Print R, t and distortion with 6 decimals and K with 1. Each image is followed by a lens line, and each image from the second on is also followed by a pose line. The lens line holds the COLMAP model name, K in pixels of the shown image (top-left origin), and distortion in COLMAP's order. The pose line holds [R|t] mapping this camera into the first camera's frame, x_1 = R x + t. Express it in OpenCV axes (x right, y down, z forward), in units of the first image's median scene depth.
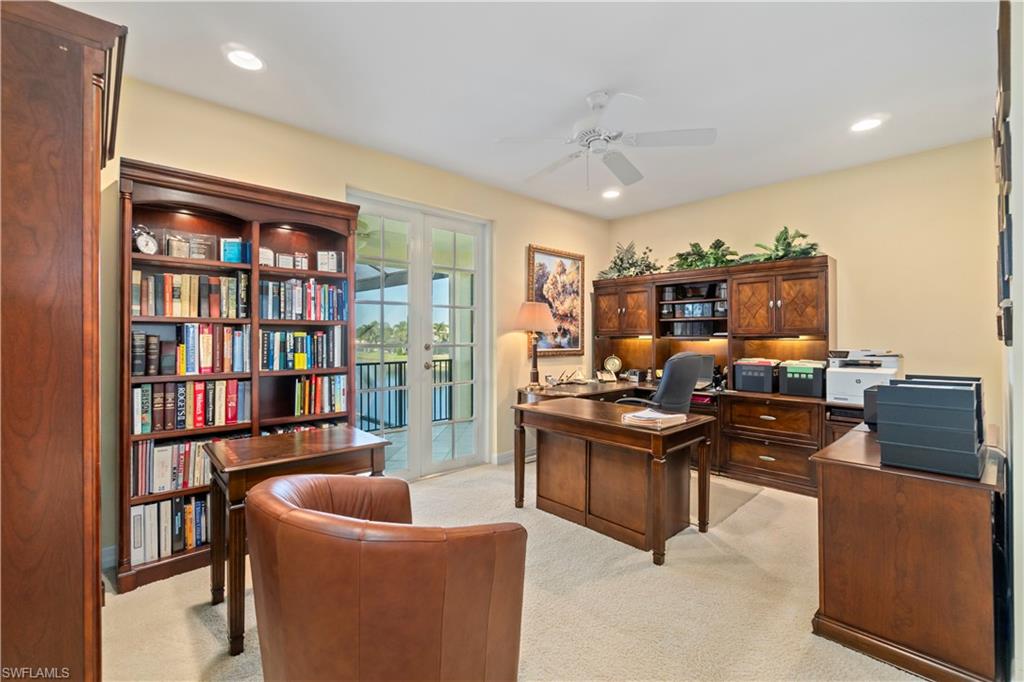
lens RADIAL K [[445.9, 0, 512.0], [0, 445.9, 341.0], [0, 0, 1]] dist [-0.002867, -0.000128]
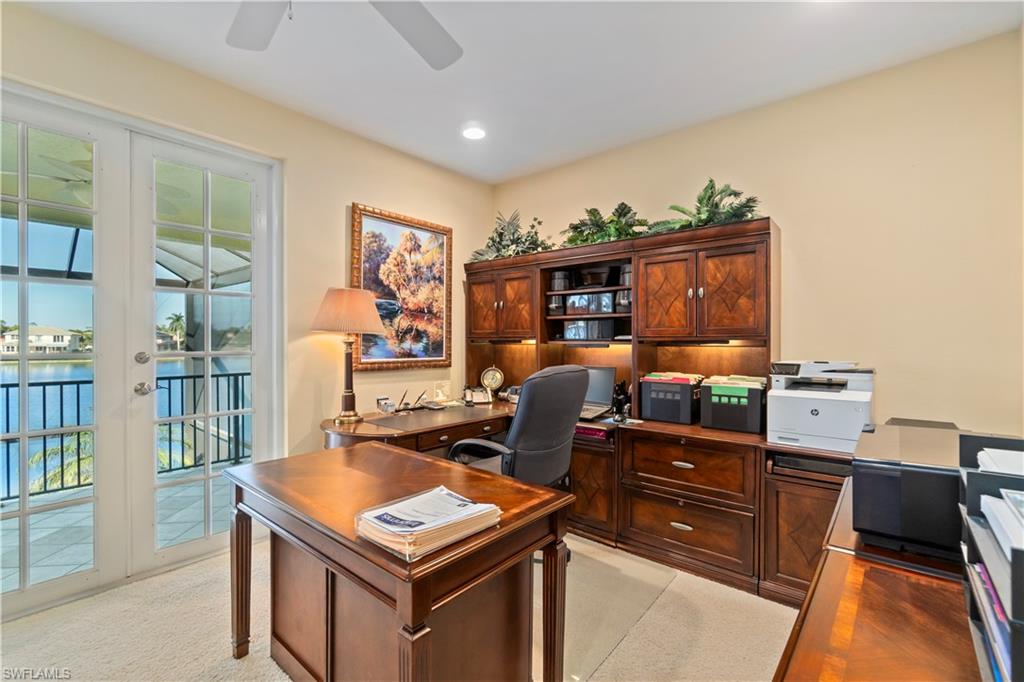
lens RADIAL K [[446.9, 0, 514.6], [0, 446.9, 351.4], [0, 0, 1]] dist [-0.001083, -0.000092]
pose [[0.993107, -0.000838, 0.117207, 0.211864], [-0.000737, 0.999910, 0.013390, -0.003097], [-0.117207, -0.013384, 0.993017, 0.318238]]
